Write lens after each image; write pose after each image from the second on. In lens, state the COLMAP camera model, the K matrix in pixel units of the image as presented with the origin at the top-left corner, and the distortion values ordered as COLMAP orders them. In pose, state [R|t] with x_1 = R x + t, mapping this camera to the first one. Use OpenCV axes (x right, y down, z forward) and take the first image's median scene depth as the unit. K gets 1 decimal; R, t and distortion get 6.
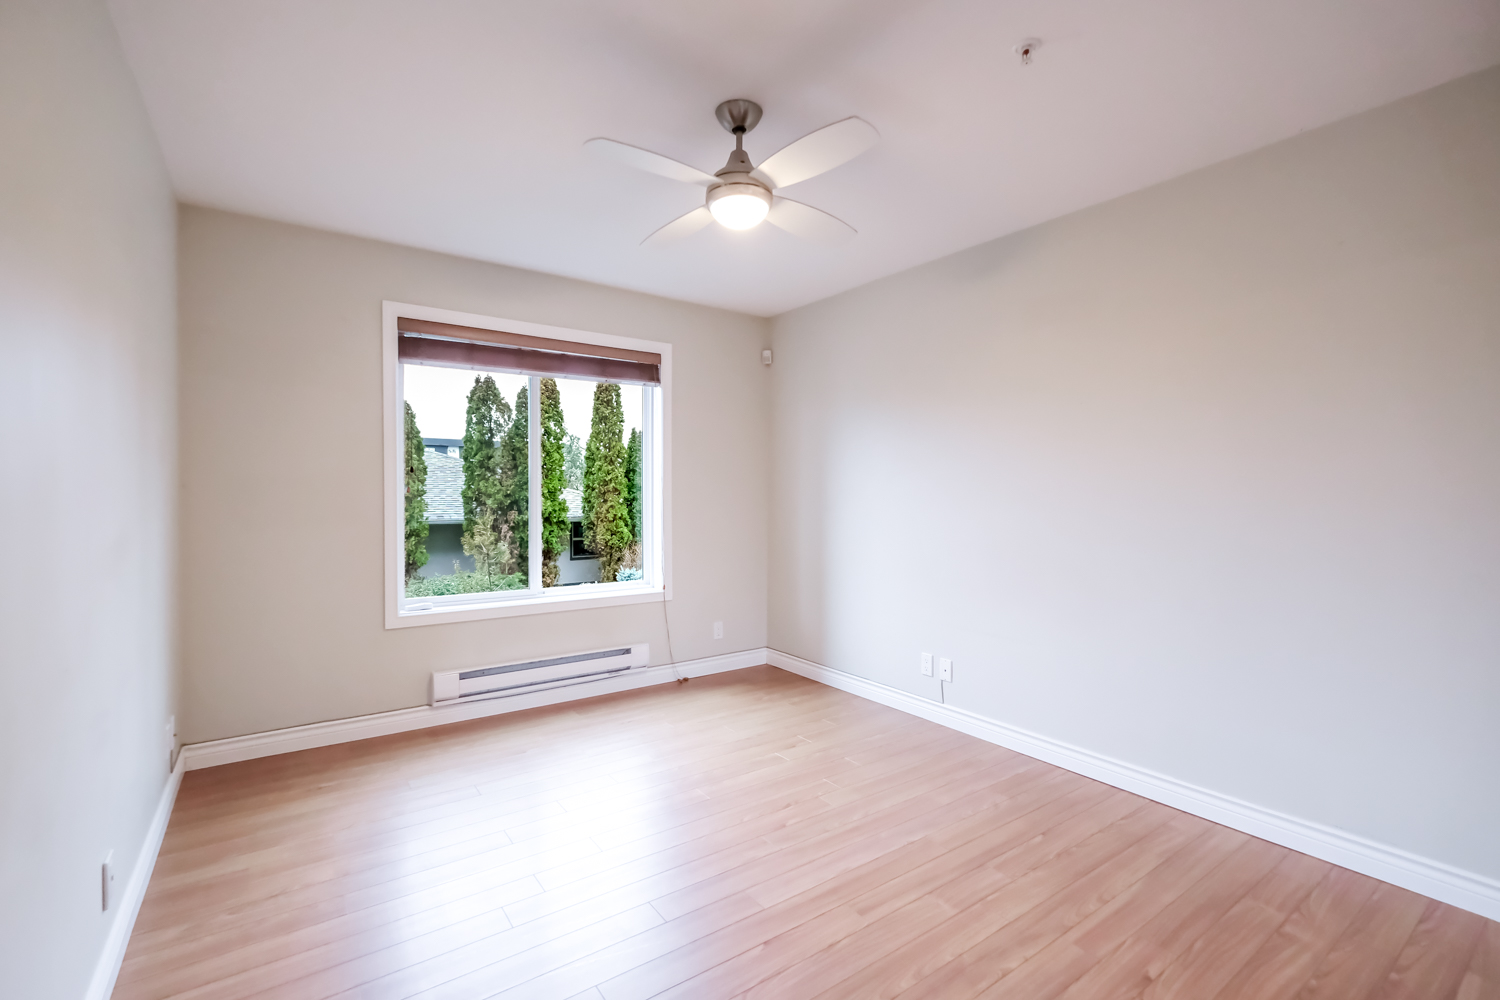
lens RADIAL K [[667.8, 0, 742.7], [0, 667.8, 475.9], [0, 0, 1]] dist [-0.001754, -0.000073]
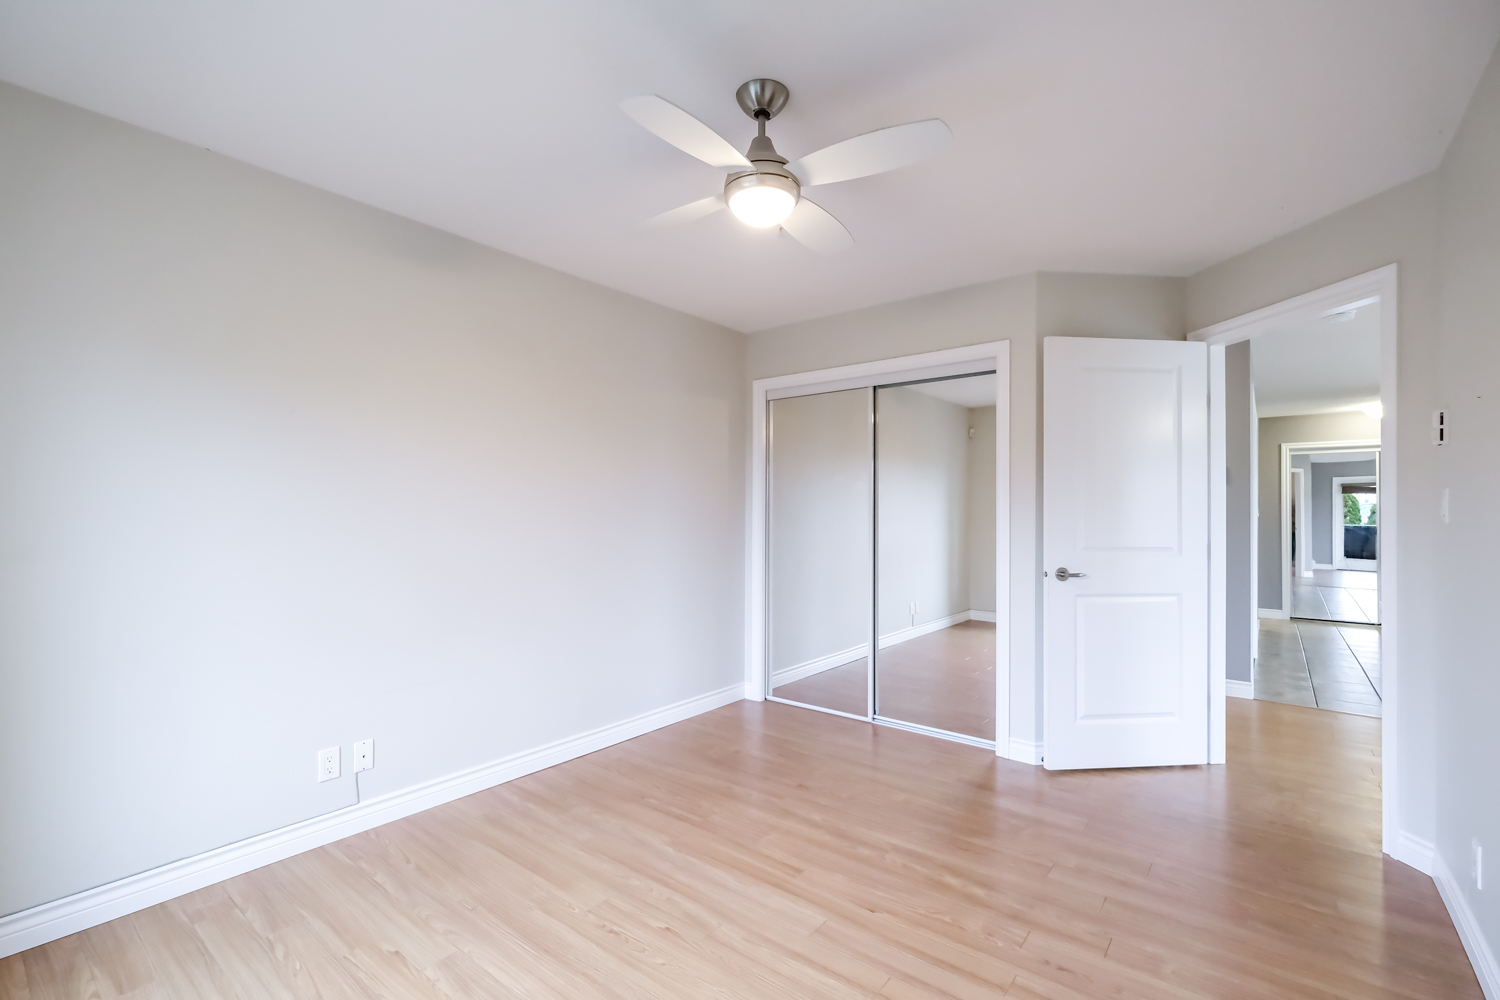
lens RADIAL K [[656.1, 0, 745.0], [0, 656.1, 501.9], [0, 0, 1]] dist [-0.007712, 0.000482]
pose [[-0.269931, 0.003256, 0.962874, -0.767500], [-0.026406, 0.999593, -0.010783, 0.000463], [-0.962517, -0.028337, -0.269735, 1.168456]]
